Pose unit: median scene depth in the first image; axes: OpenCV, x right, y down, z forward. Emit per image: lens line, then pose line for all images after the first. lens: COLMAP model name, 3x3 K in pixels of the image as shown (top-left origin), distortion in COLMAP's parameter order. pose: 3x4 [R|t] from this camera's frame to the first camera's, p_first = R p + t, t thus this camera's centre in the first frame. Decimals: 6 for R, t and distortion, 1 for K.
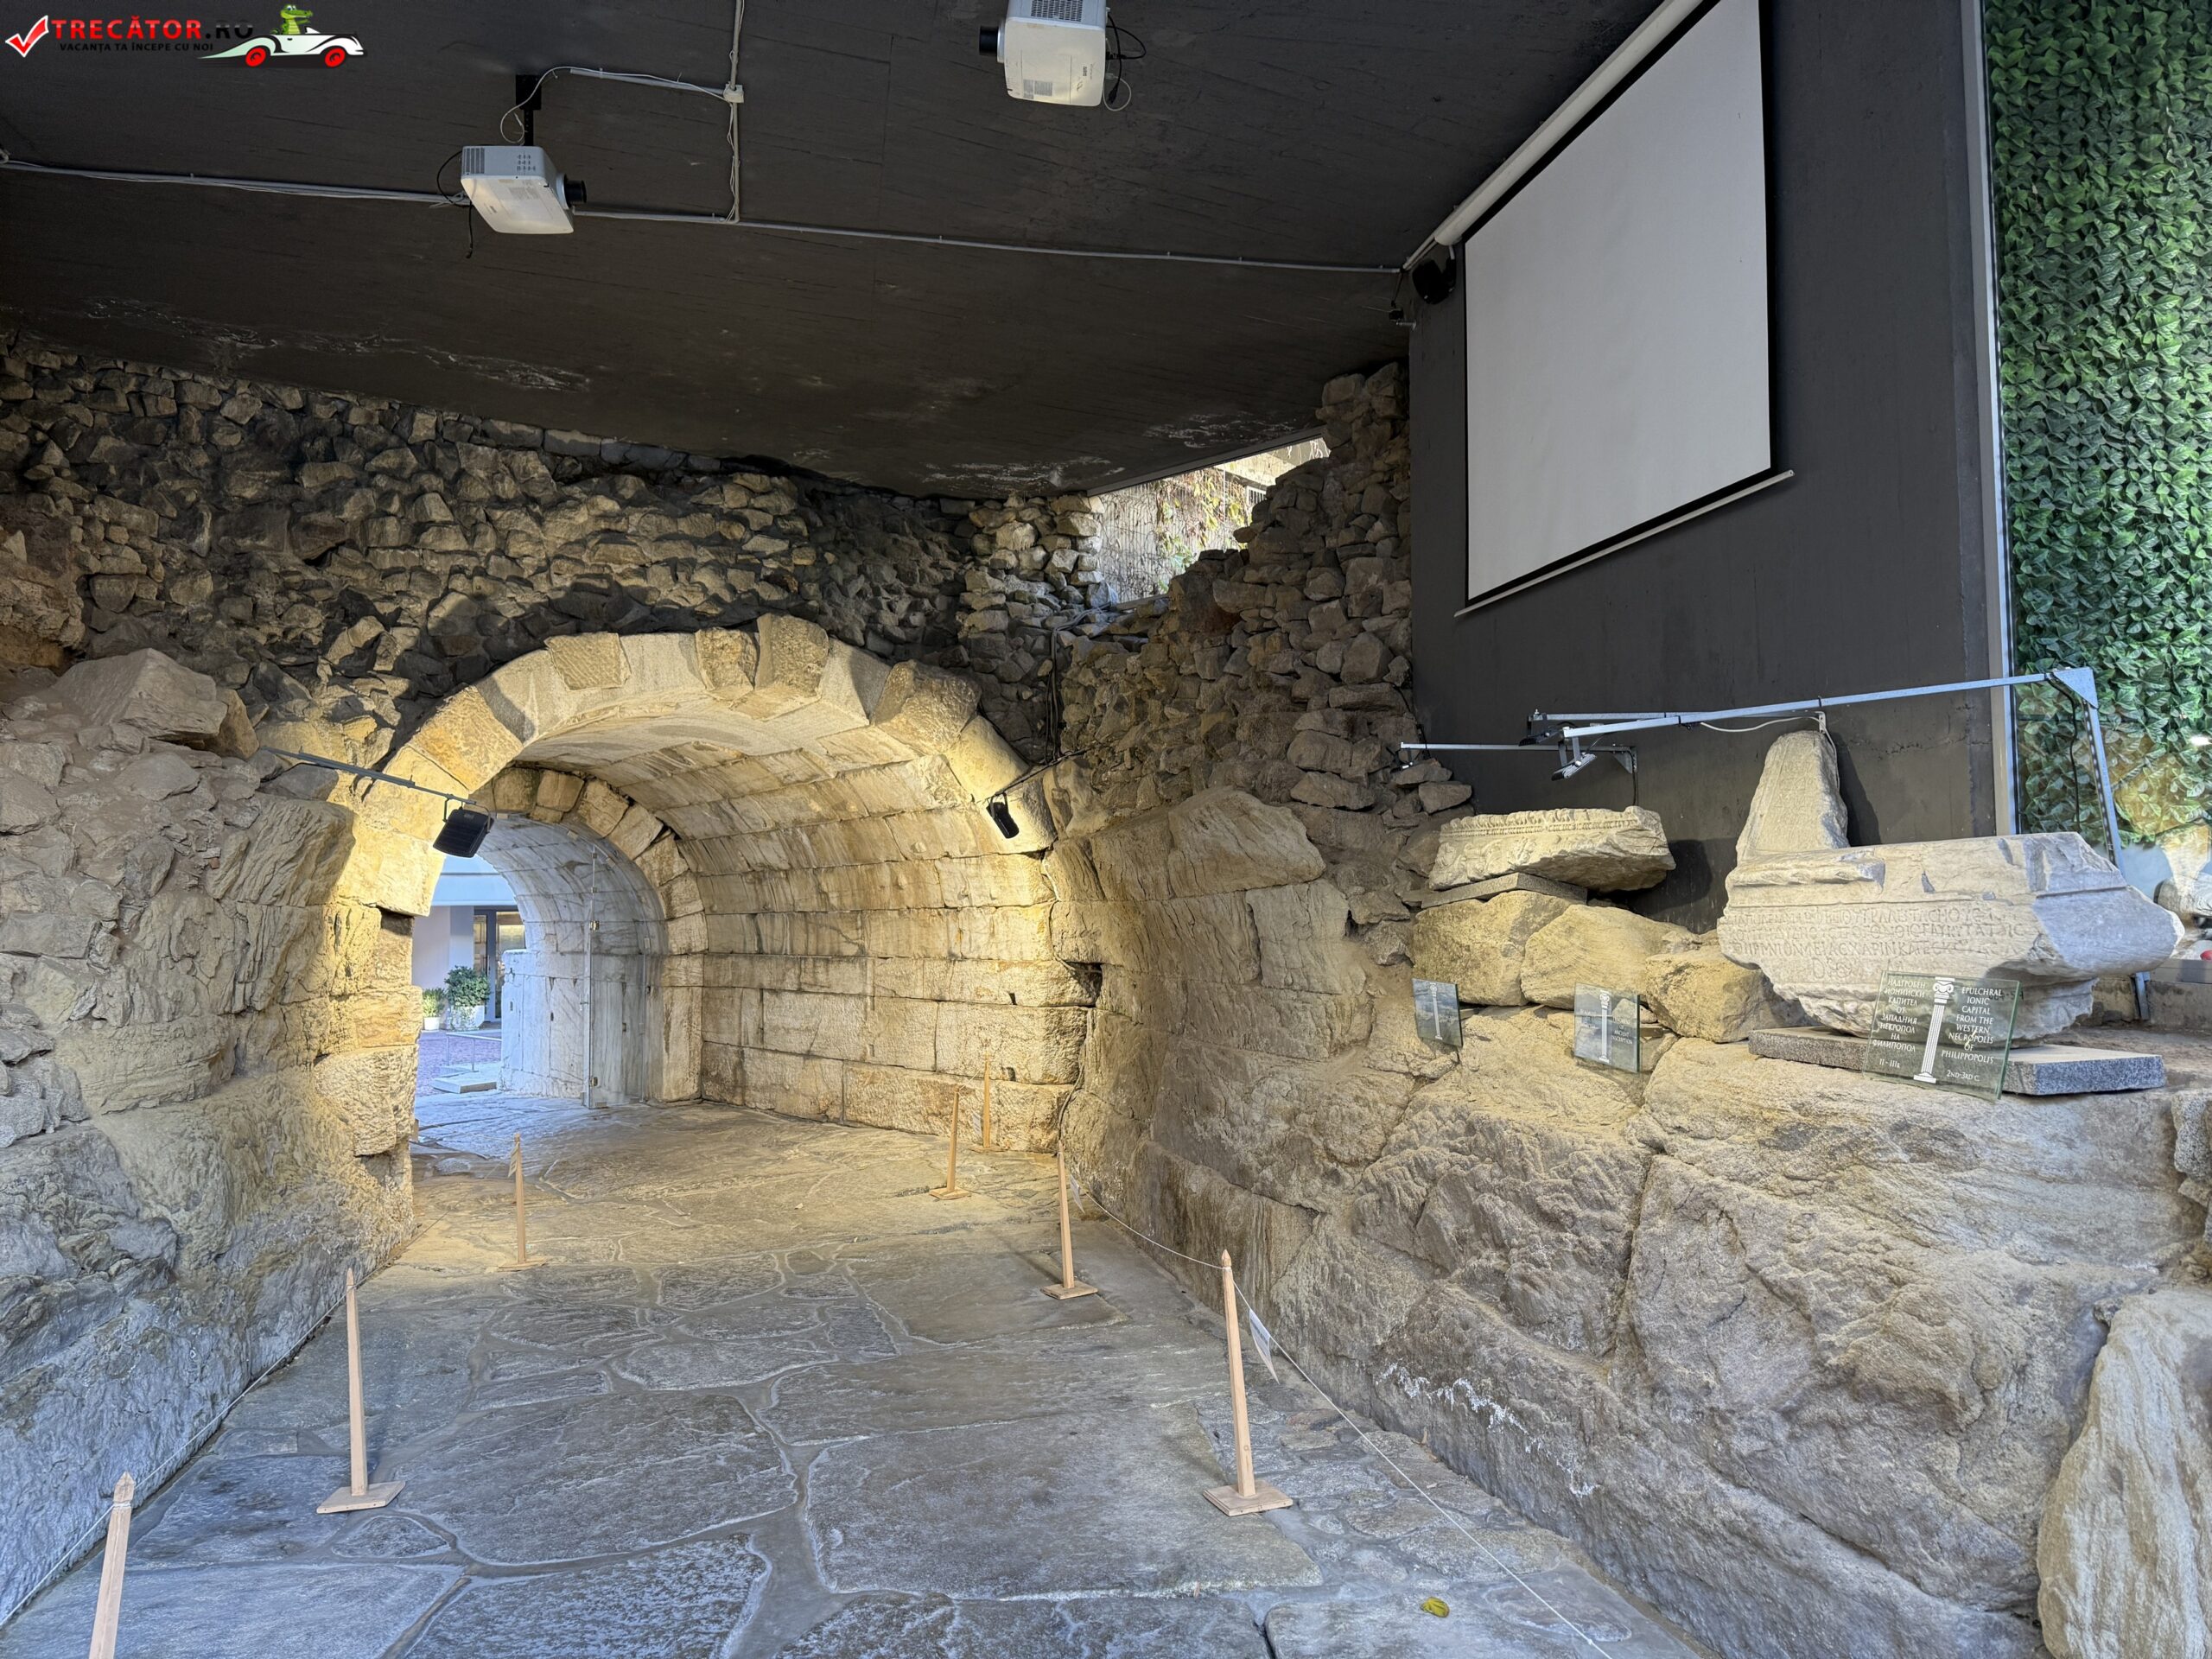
lens RADIAL K [[1502.6, 0, 1106.0], [0, 1502.6, 829.5], [0, 0, 1]] dist [0.055061, -0.004666]
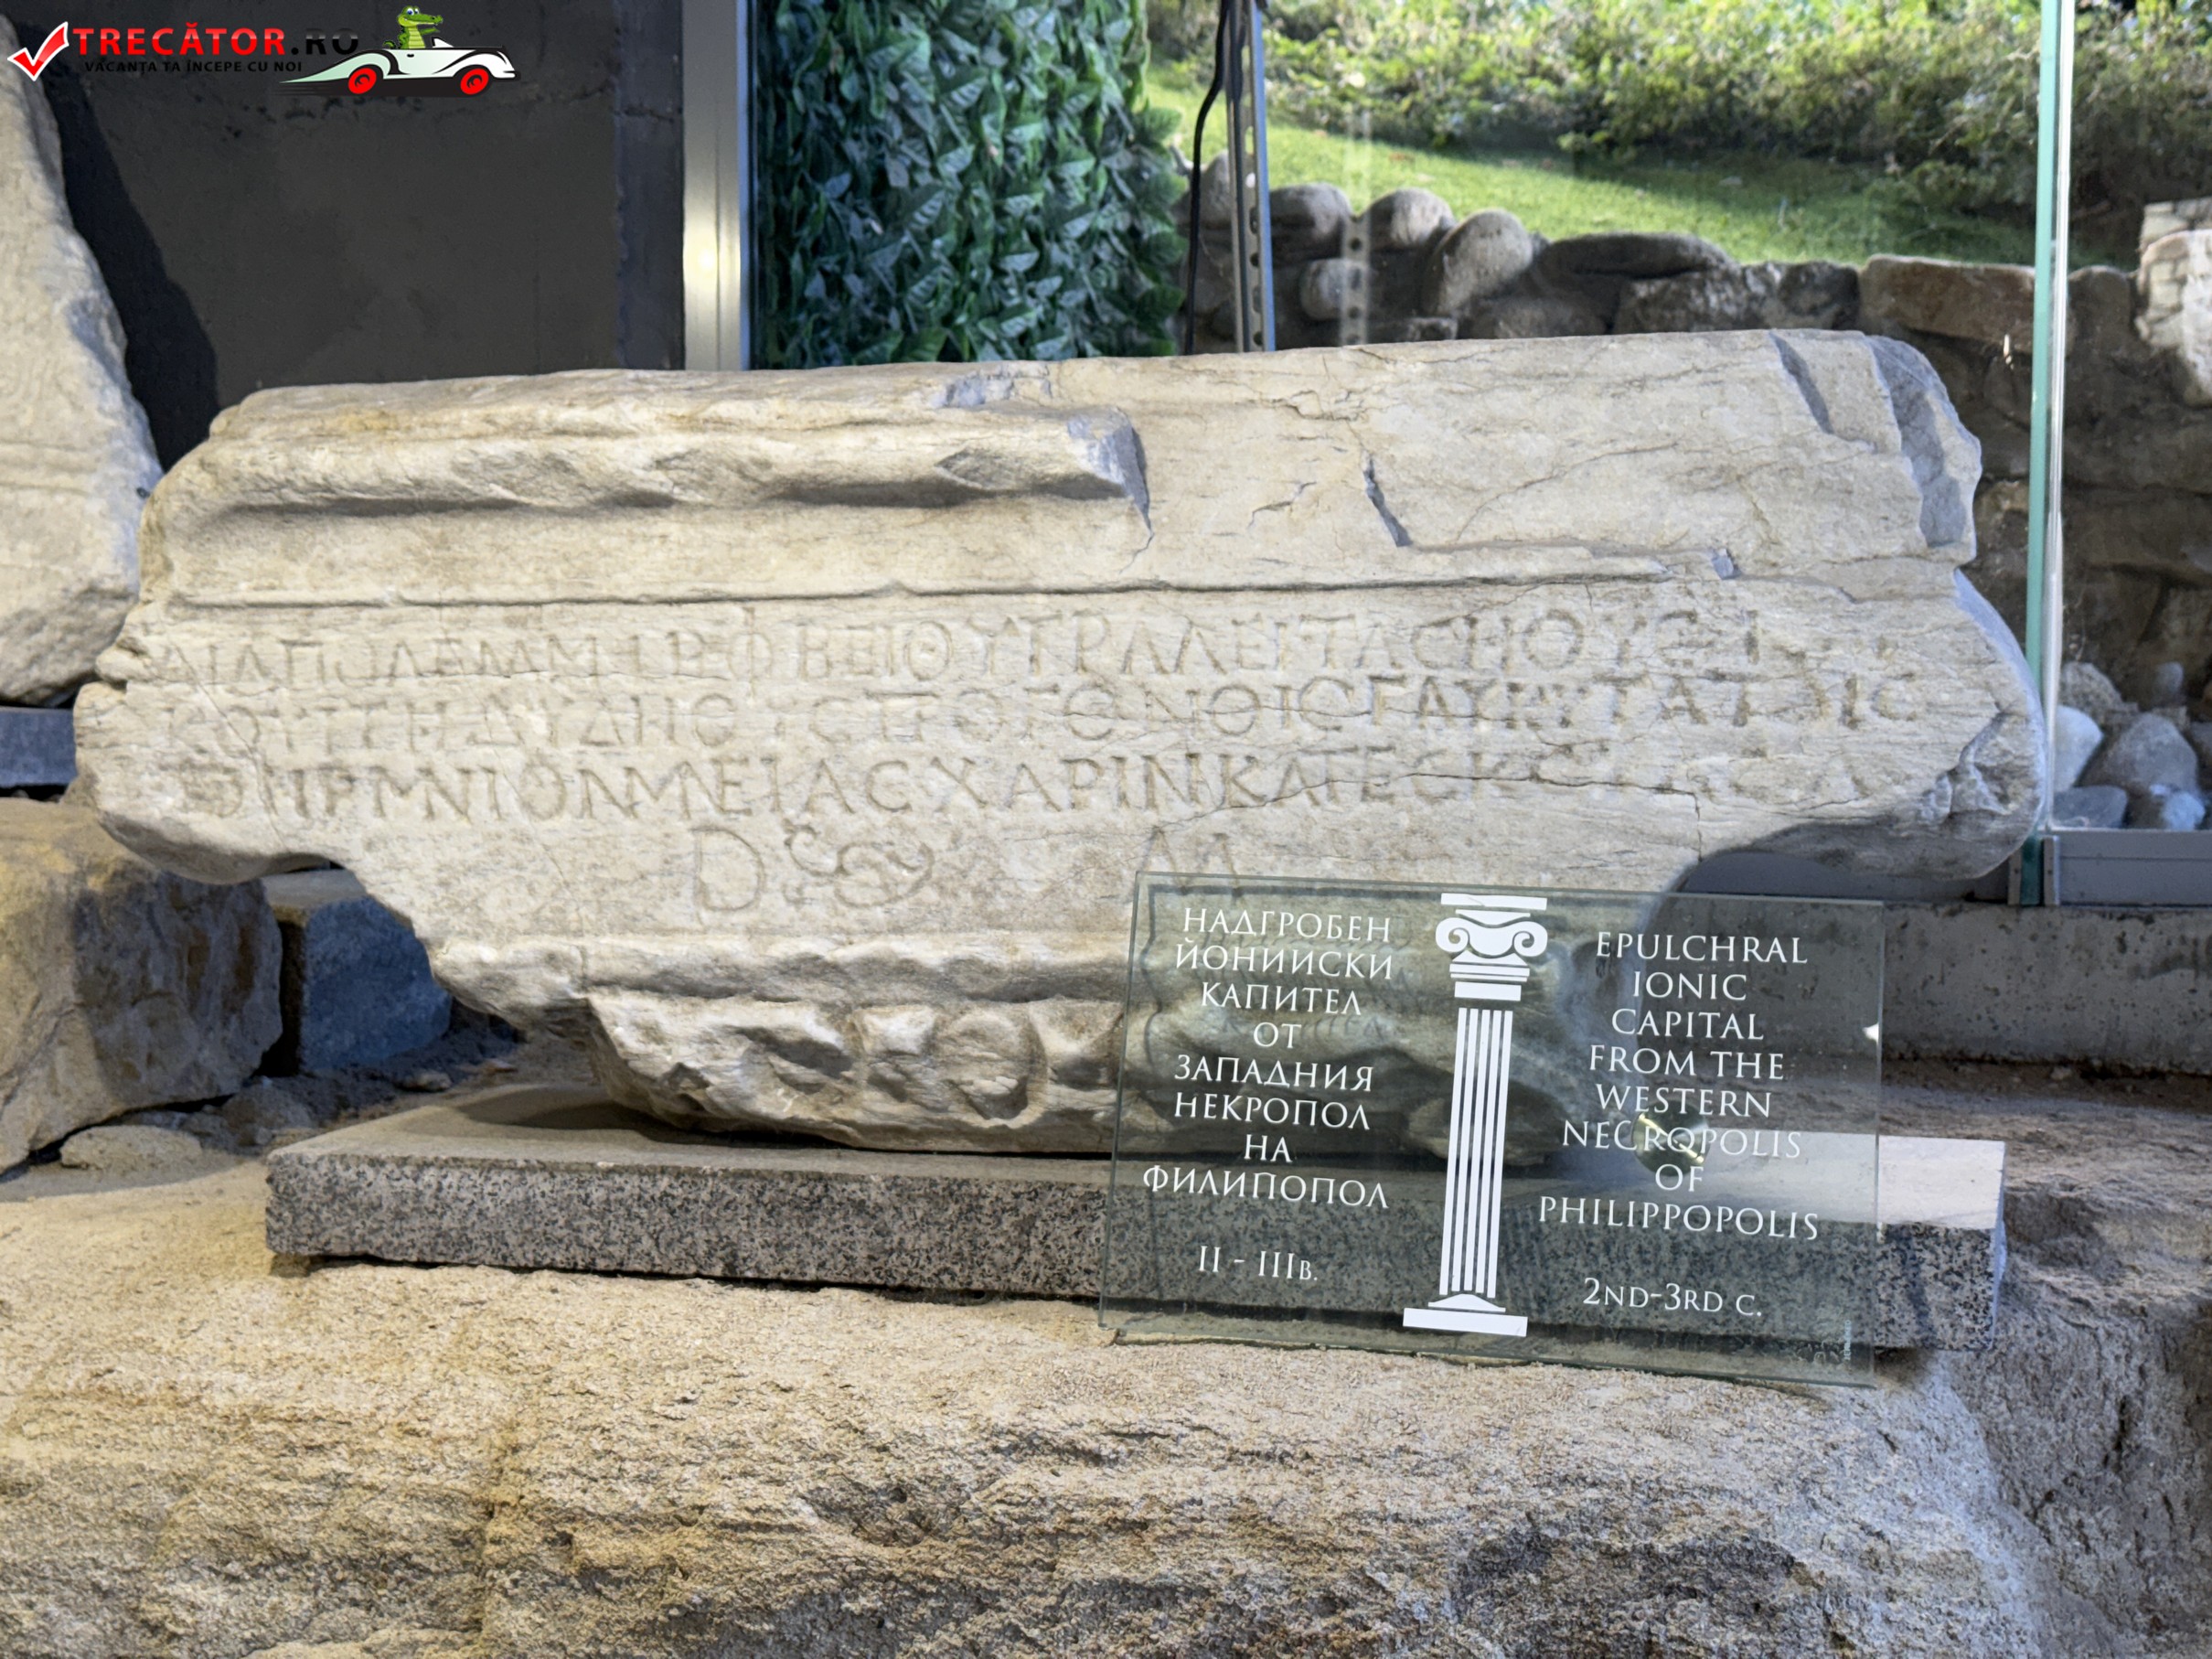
lens RADIAL K [[3084.5, 0, 1106.0], [0, 3084.5, 829.5], [0, 0, 1]] dist [0.145148, 0.012459]
pose [[0.446127, -0.005958, 0.894950, 0.074395], [-0.065624, 0.997068, 0.039351, 0.067878], [-0.892560, -0.076286, 0.444428, 0.798747]]
